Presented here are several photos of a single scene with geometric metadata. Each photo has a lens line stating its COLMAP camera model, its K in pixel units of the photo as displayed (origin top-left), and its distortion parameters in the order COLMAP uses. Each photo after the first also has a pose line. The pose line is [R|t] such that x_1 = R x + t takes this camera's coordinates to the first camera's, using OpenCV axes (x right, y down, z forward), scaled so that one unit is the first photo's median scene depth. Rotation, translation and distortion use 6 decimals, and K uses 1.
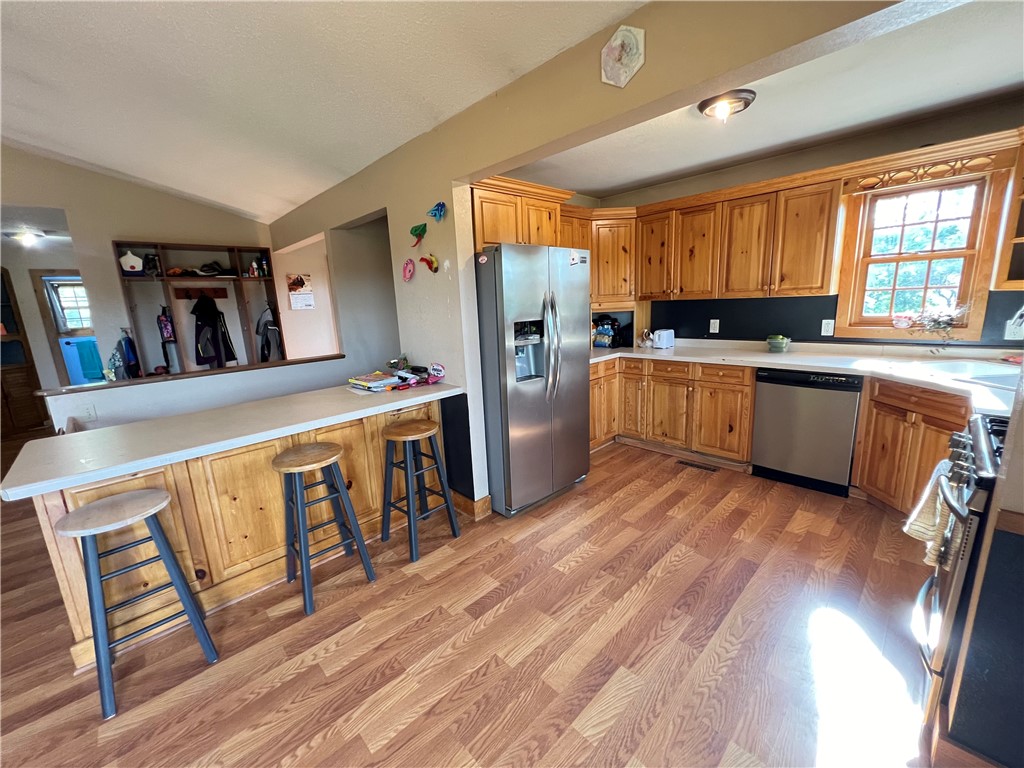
lens RADIAL K [[414.6, 0, 509.3], [0, 414.6, 382.6], [0, 0, 1]] dist [-0.007629, 0.001984]
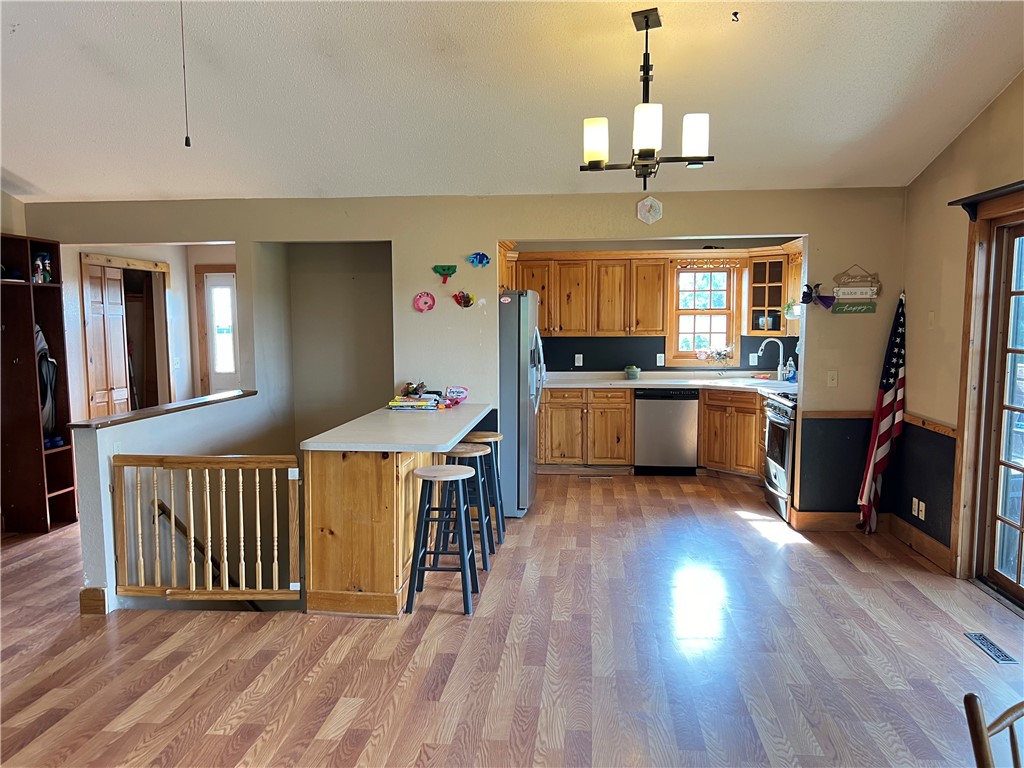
lens RADIAL K [[778.4, 0, 509.3], [0, 778.4, 390.8], [0, 0, 1]] dist [0.042804, -0.026922]
pose [[0.759562, -0.016179, 0.650234, -1.444202], [0.099898, 0.990731, -0.092043, 0.174448], [-0.642718, 0.134869, 0.754138, -0.672548]]
